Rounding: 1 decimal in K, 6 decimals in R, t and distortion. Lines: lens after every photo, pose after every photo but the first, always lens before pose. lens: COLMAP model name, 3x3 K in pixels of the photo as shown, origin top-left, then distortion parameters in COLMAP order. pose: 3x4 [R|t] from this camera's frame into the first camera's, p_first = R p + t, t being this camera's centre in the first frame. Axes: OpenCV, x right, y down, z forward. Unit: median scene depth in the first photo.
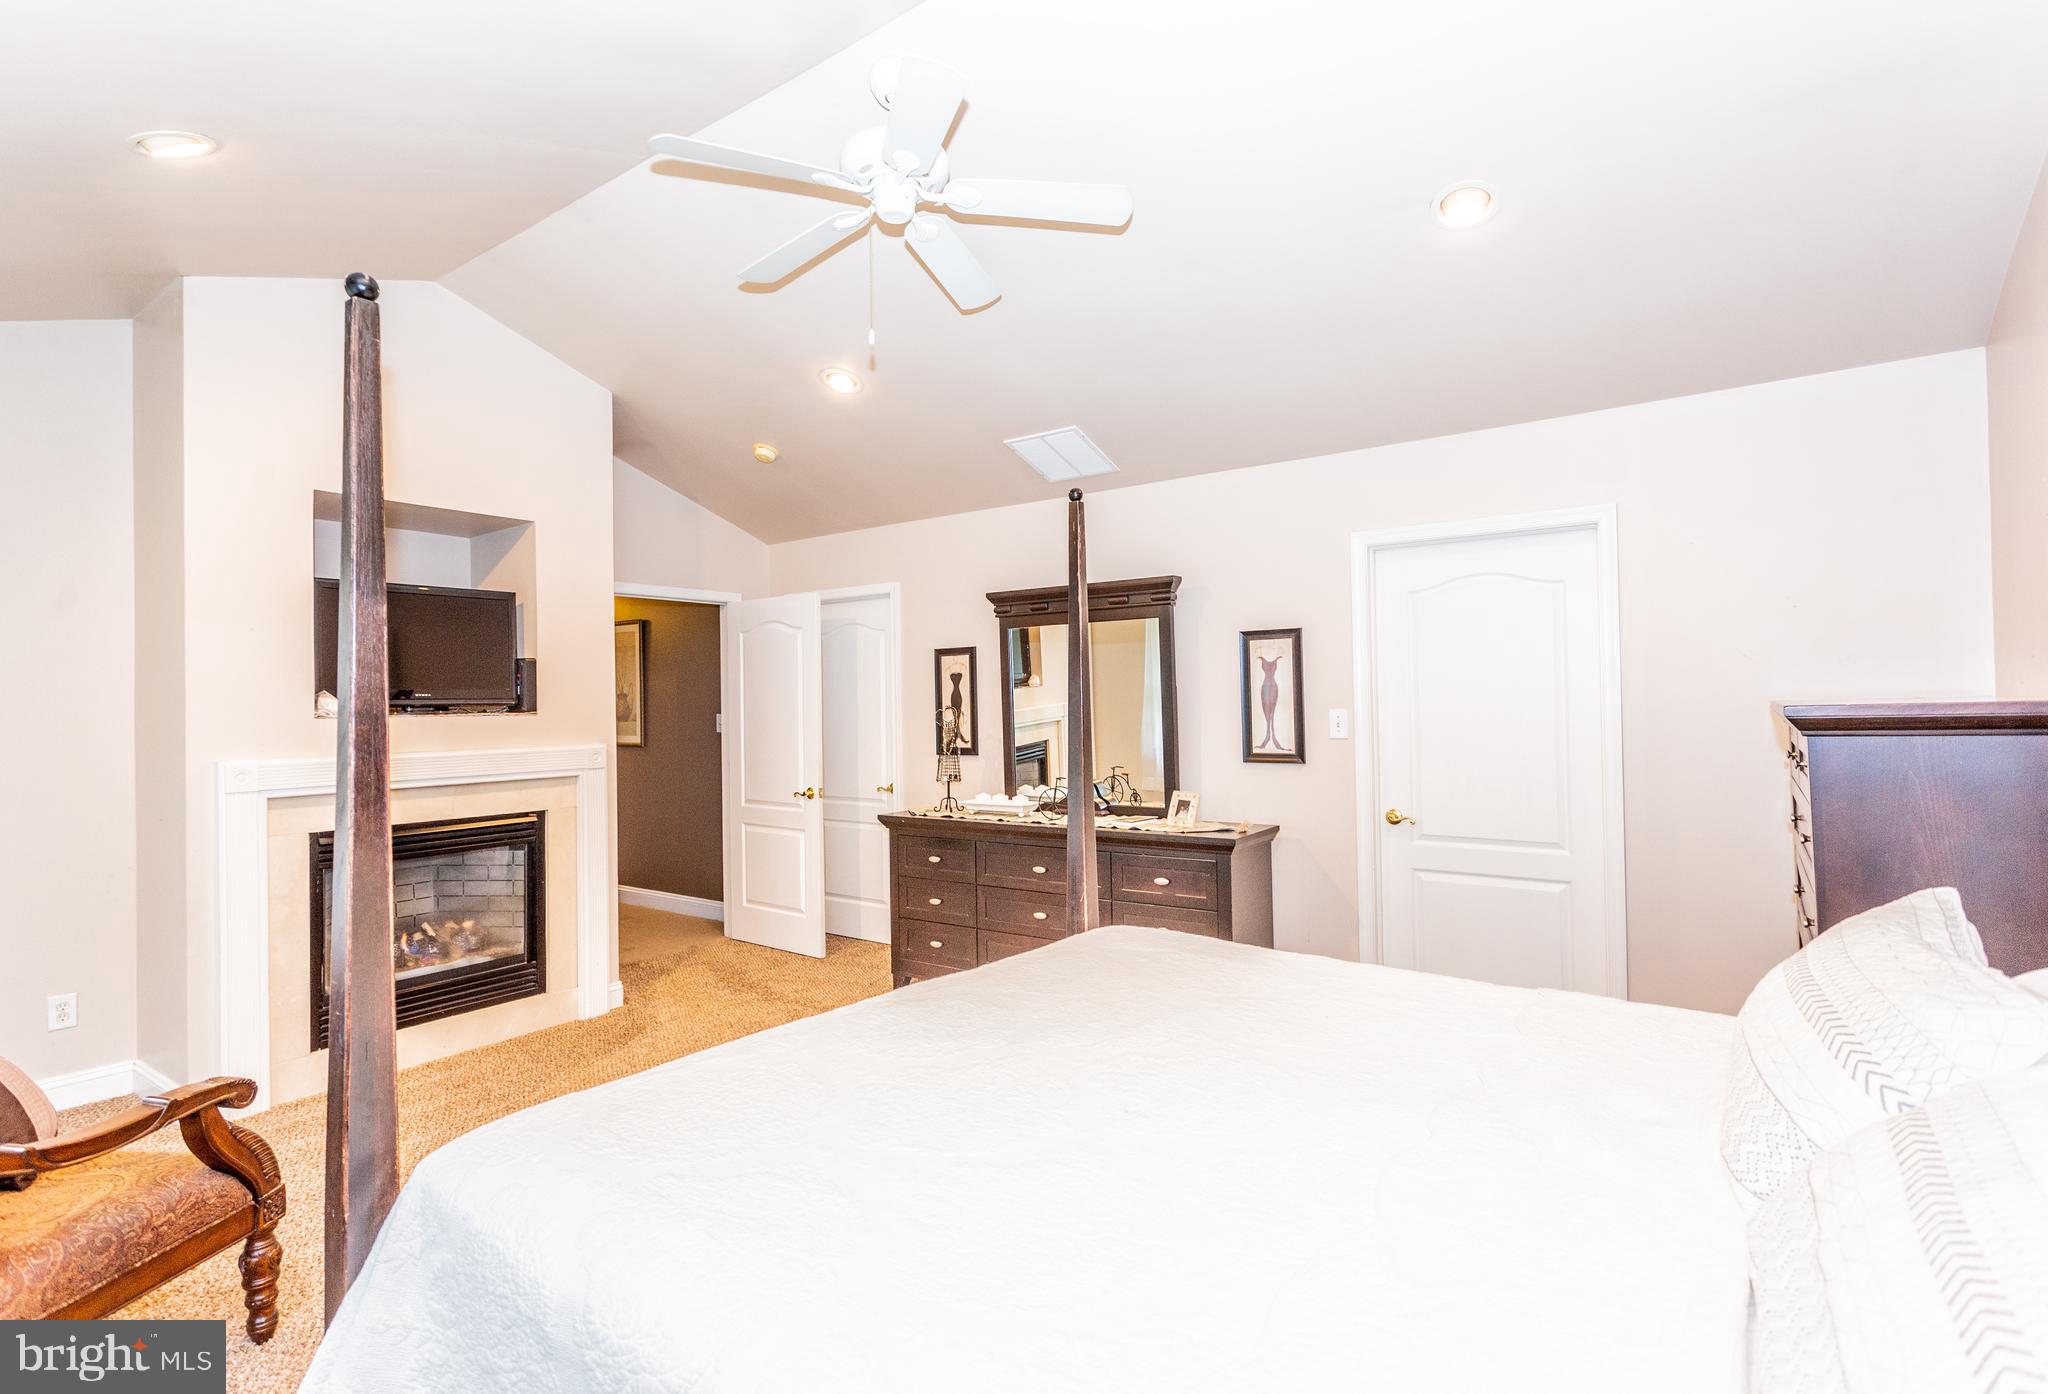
lens RADIAL K [[942.0, 0, 1023.3], [0, 942.0, 698.4], [0, 0, 1]] dist [-0.000620, -0.000012]
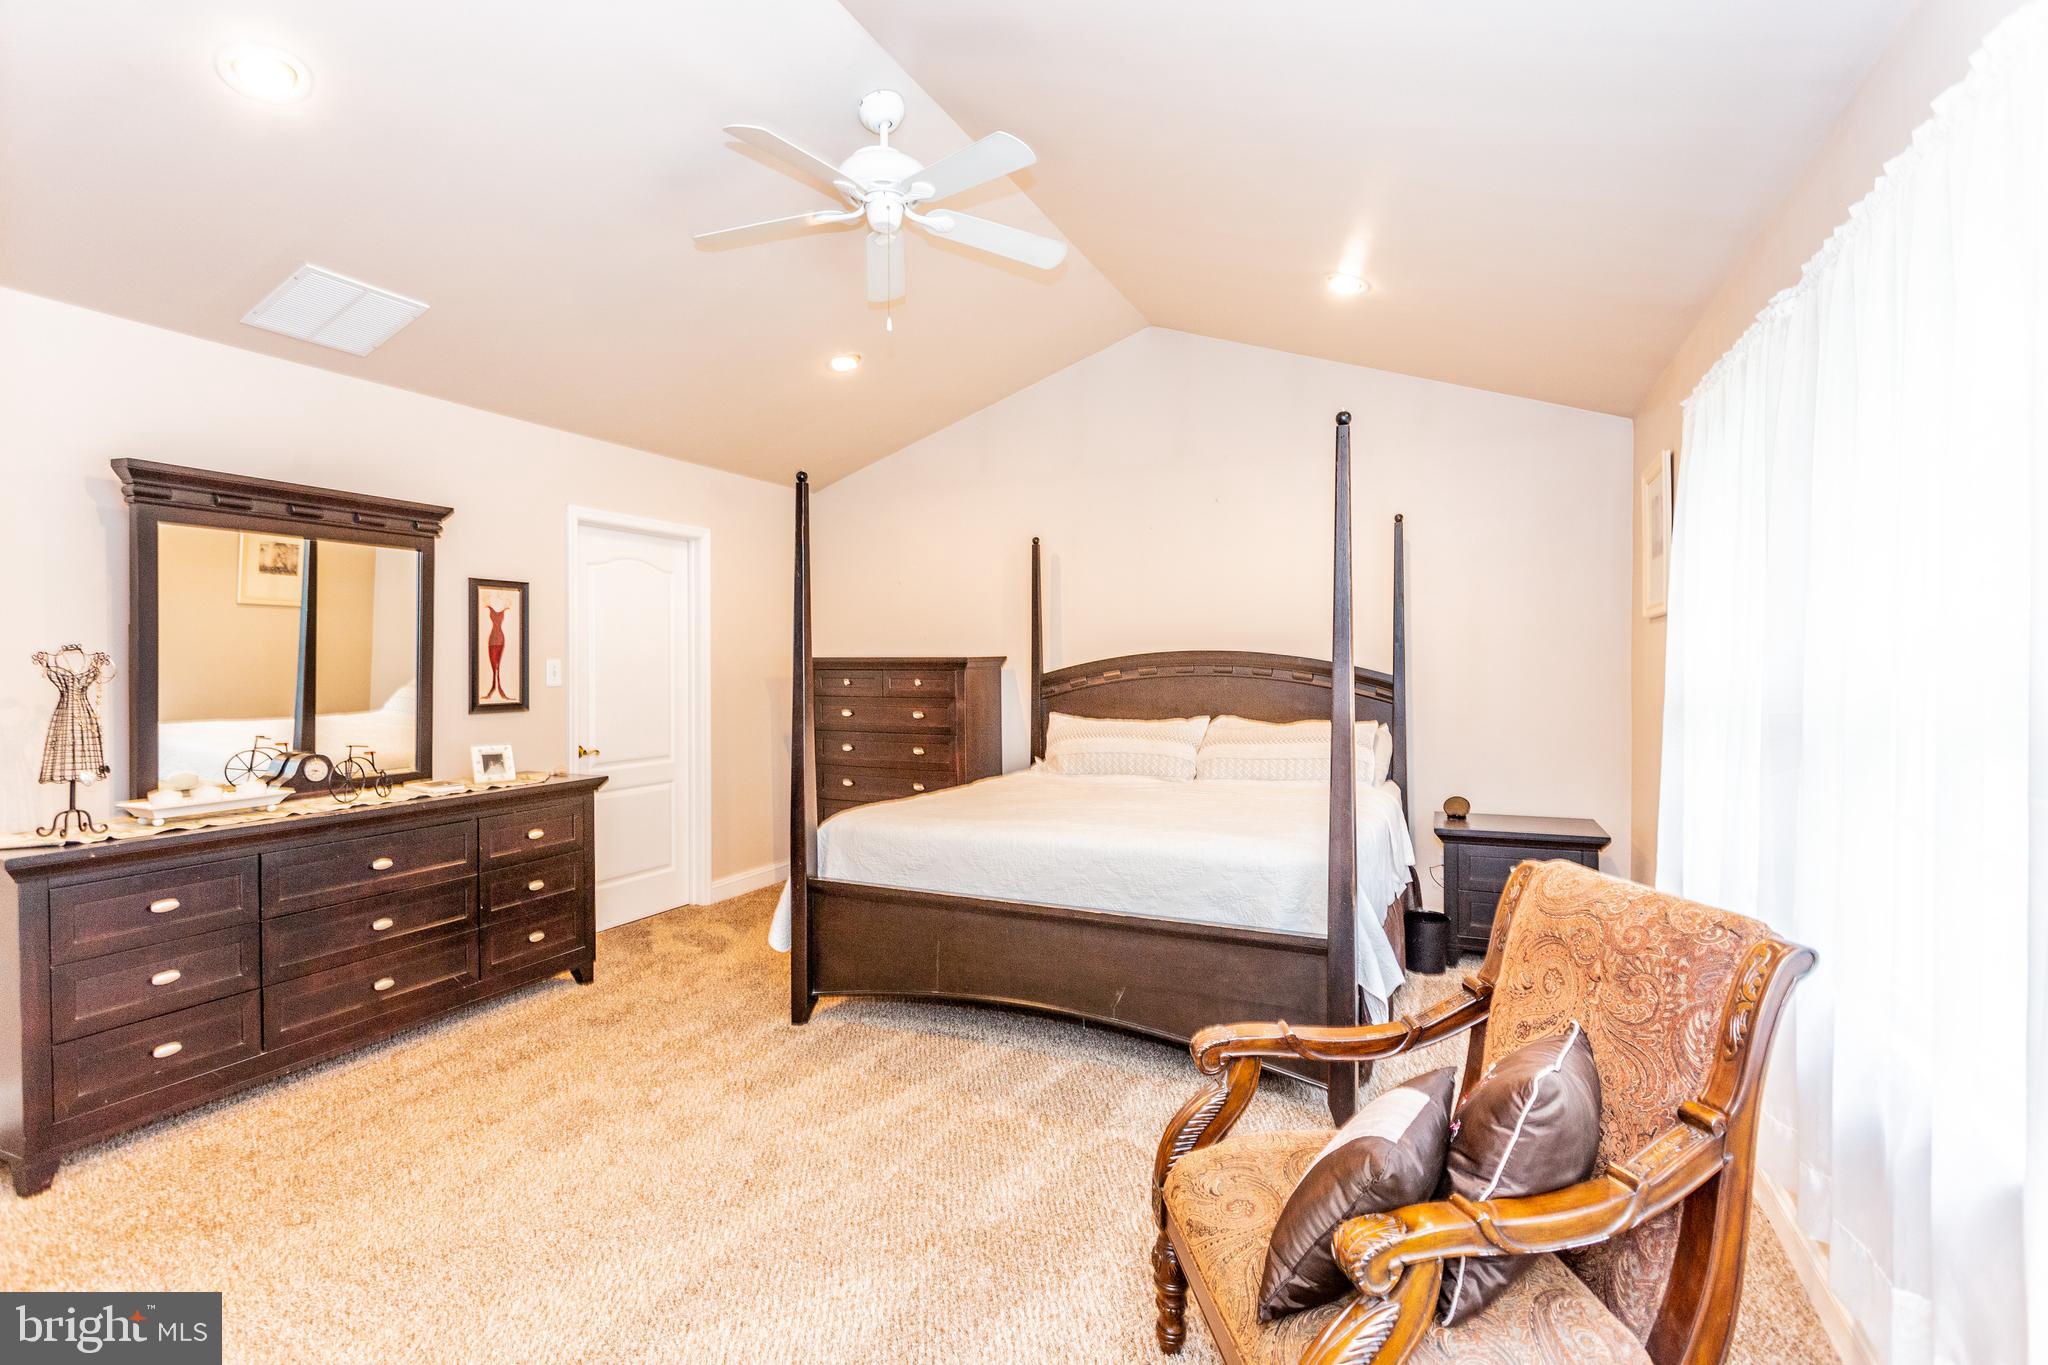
lens RADIAL K [[970.8, 0, 1029.7], [0, 970.8, 677.8], [0, 0, 1]] dist [0.003451, 0.001107]
pose [[-0.183528, -0.008575, 0.982977, -0.857445], [-0.018882, 0.999808, 0.005196, 0.015403], [-0.982833, -0.017606, -0.183654, 0.632375]]
